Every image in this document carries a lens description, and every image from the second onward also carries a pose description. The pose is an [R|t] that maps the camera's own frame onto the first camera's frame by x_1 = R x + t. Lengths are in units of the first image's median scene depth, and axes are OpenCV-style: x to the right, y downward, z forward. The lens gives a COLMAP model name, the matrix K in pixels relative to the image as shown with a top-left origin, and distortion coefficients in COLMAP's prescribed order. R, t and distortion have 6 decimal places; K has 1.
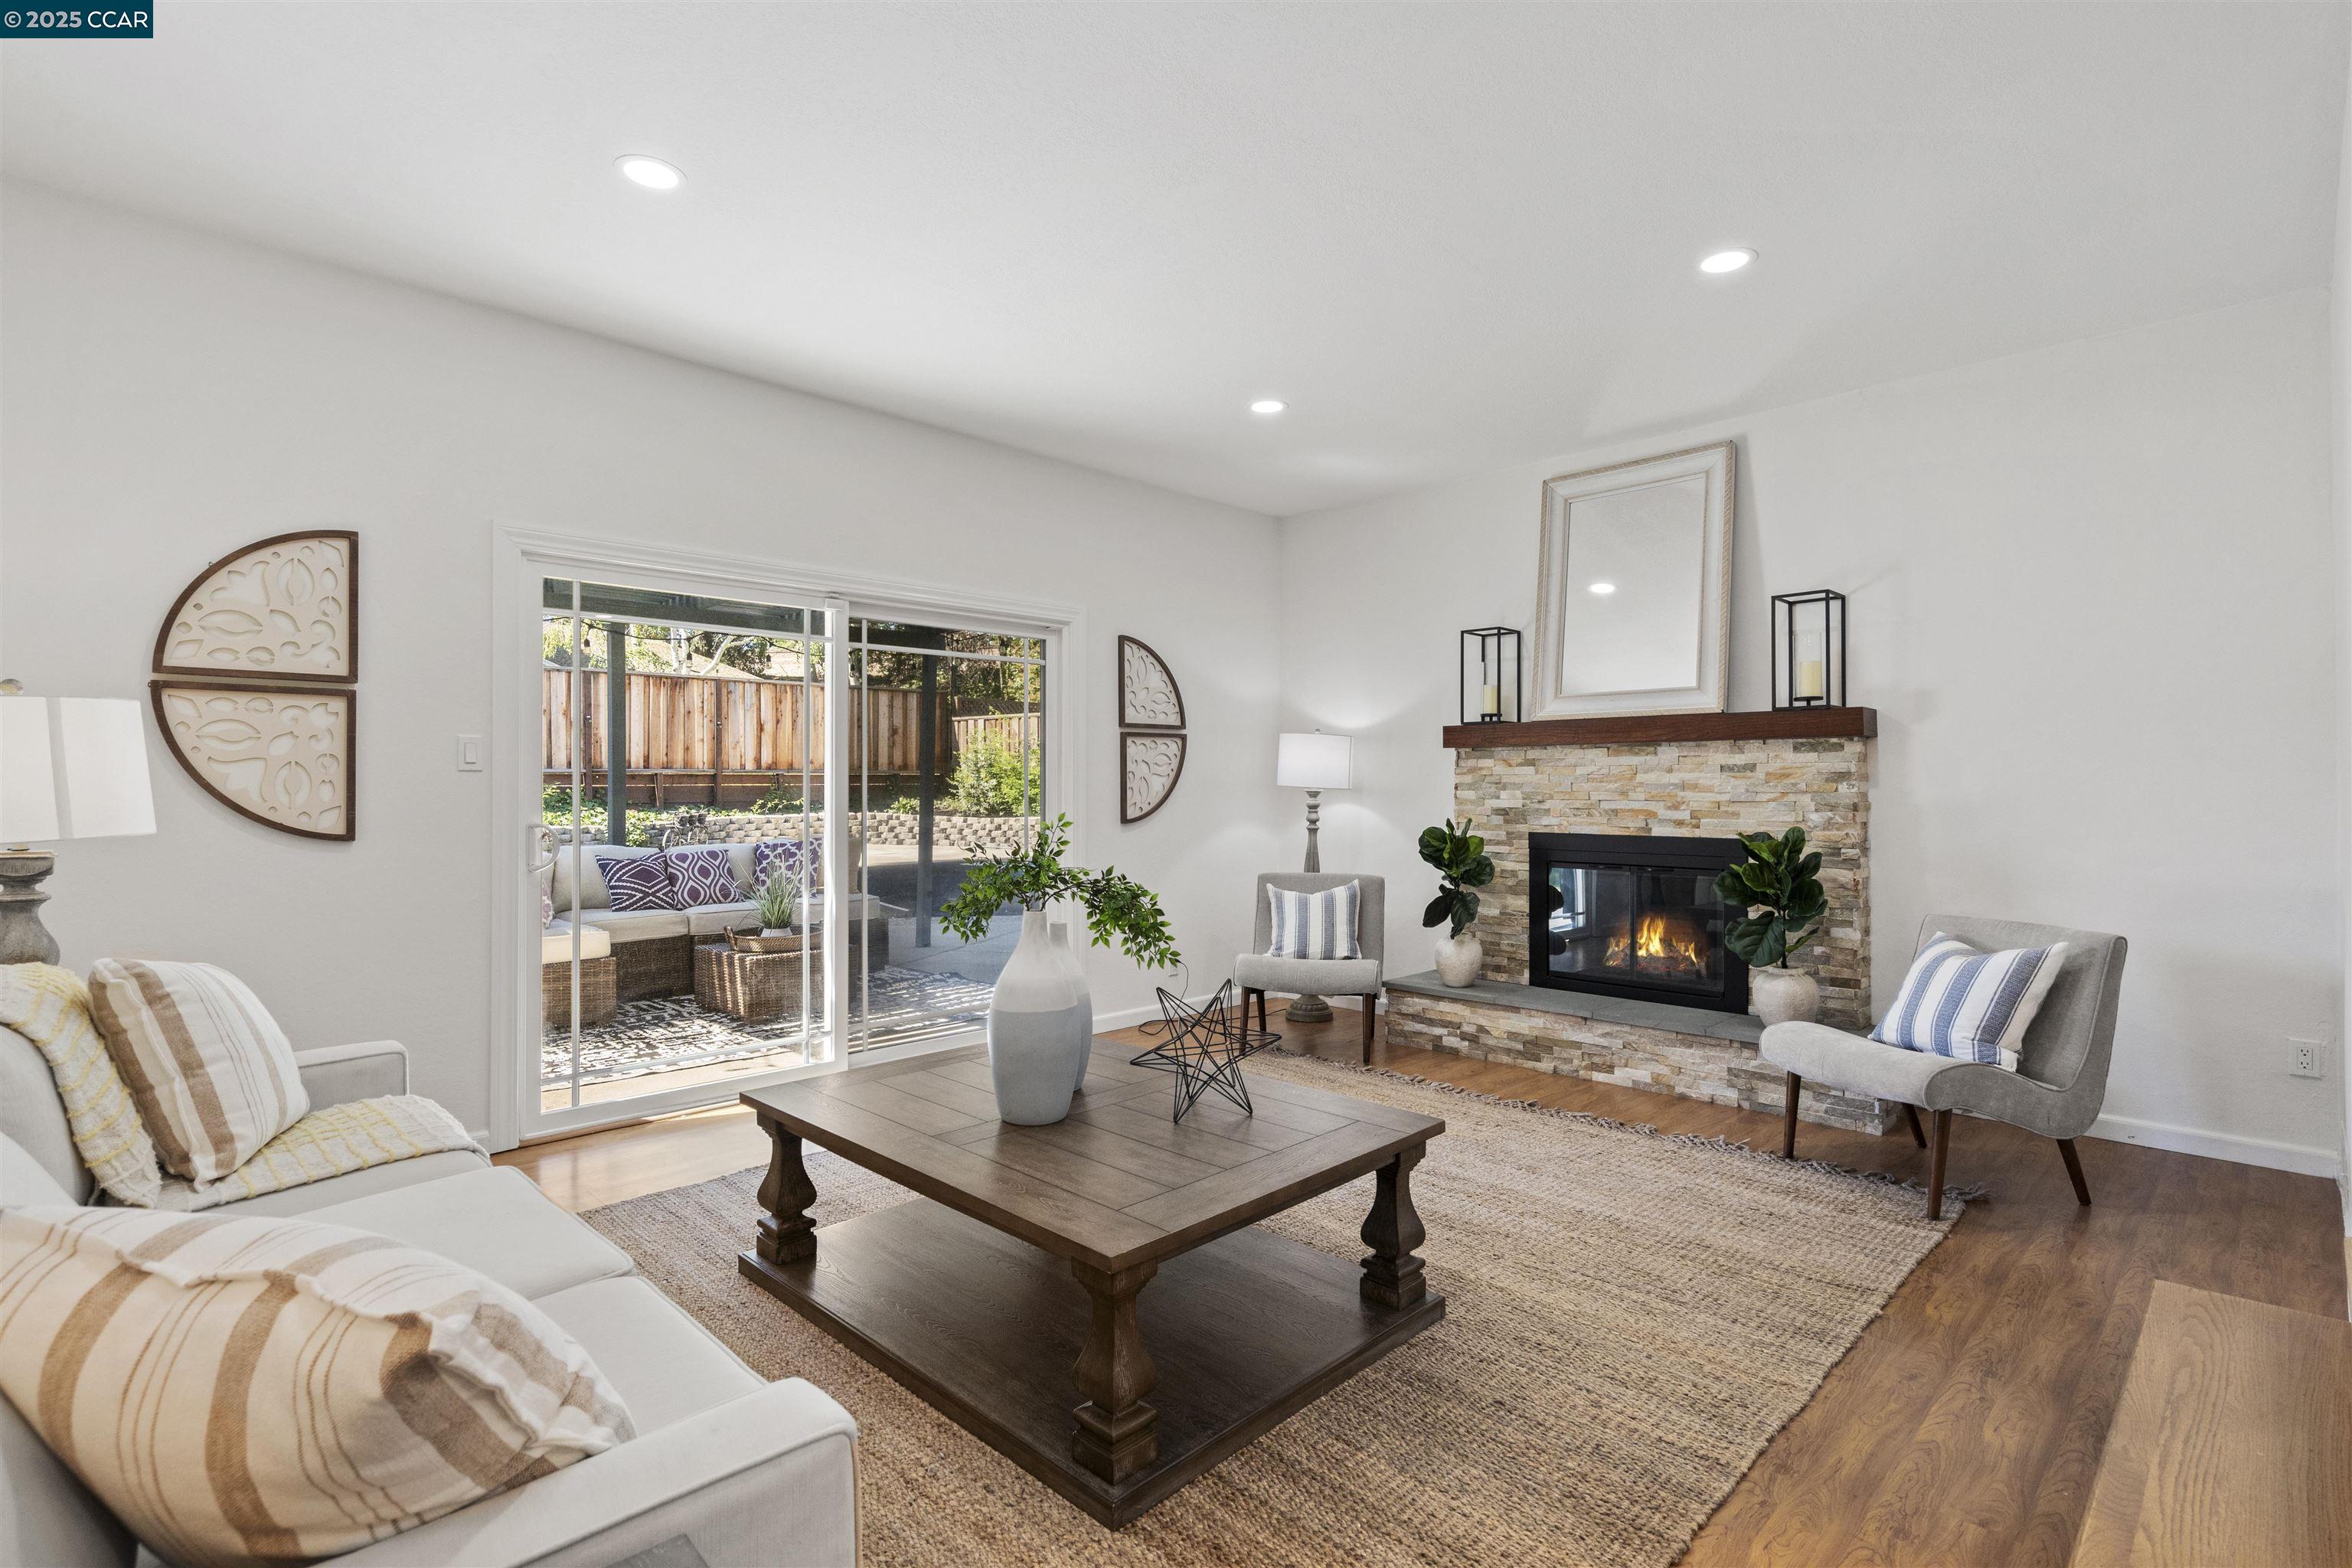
lens RADIAL K [[1126.4, 0, 1183.7], [0, 1126.4, 789.2], [0, 0, 1]] dist [0.000892, 0.000047]
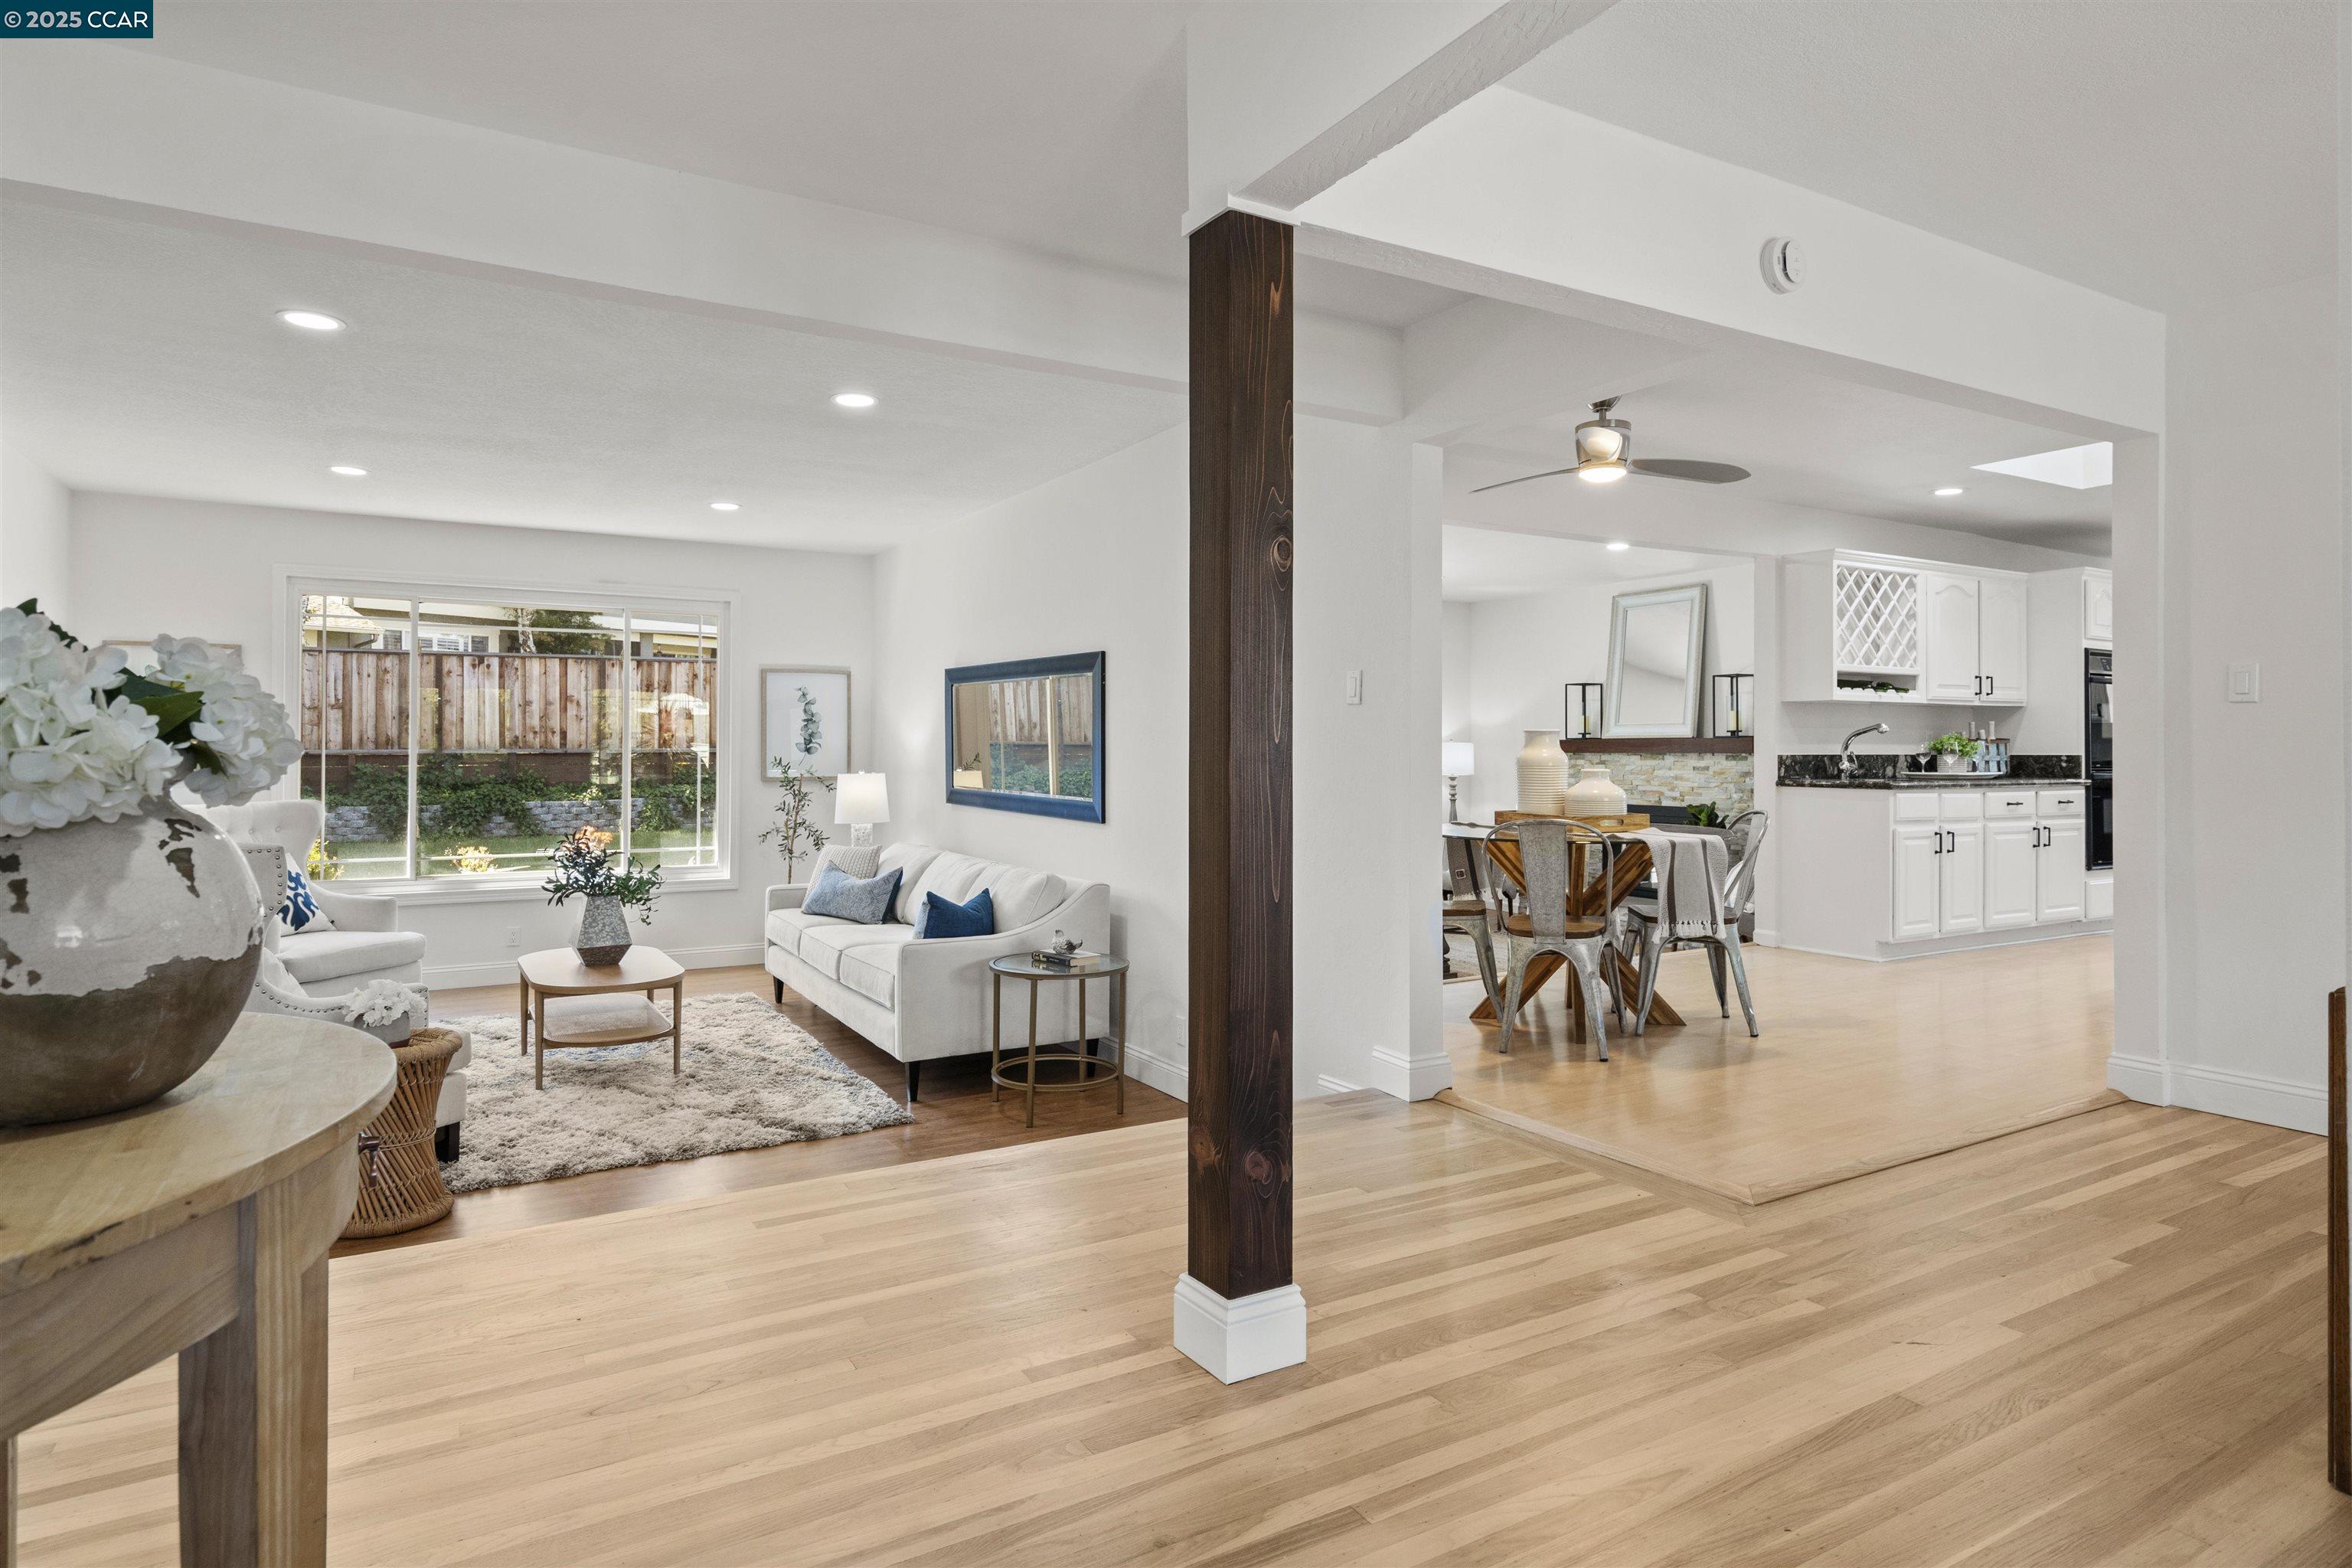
lens RADIAL K [[1280.7, 0, 1171.5], [0, 1280.7, 744.9], [0, 0, 1]] dist [0.005589, 0.001461]
pose [[0.963228, -0.000692, -0.268684, 0.194789], [-0.001106, 0.999978, -0.006540, -0.036063], [0.268683, 0.006597, 0.963206, -1.026015]]
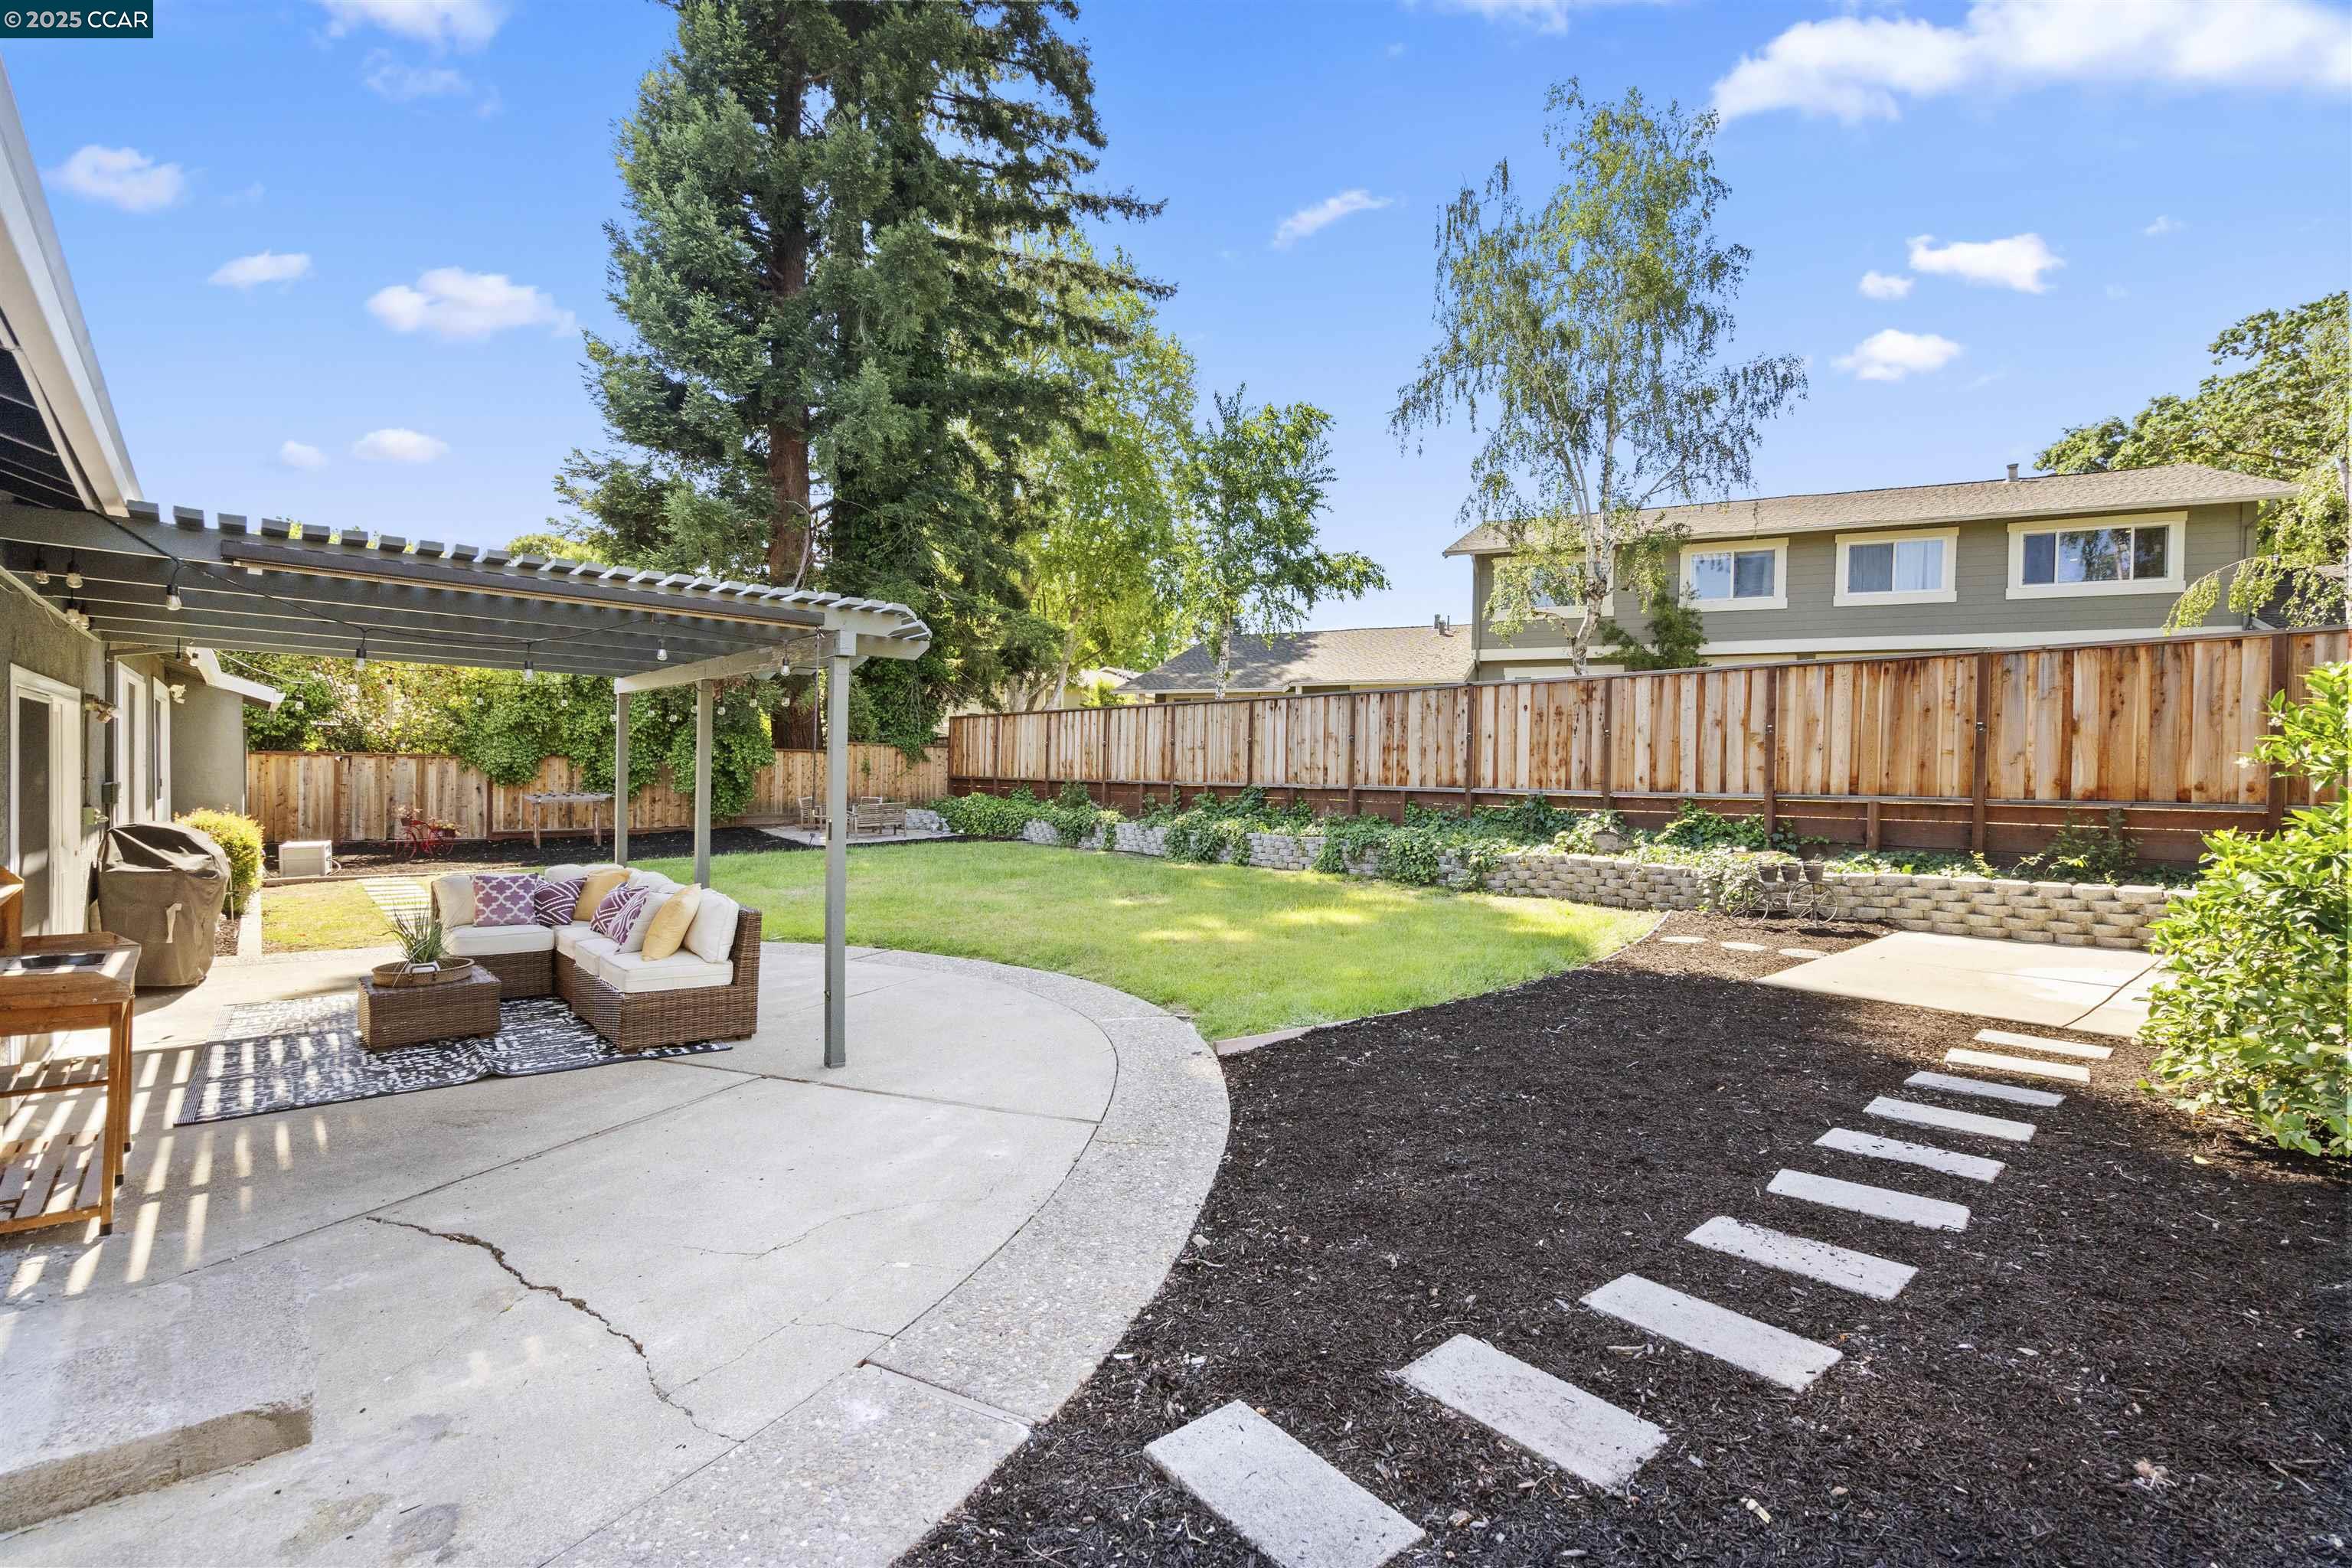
lens RADIAL K [[1068.7, 0, 1160.7], [0, 1068.7, 786.1], [0, 0, 1]] dist [-0.000996, 0.000350]
pose [[-0.097294, 0.011637, -0.995188, 0.746202], [-0.021185, 0.999681, 0.013760, -0.079742], [0.995030, 0.022422, -0.097016, 2.139608]]
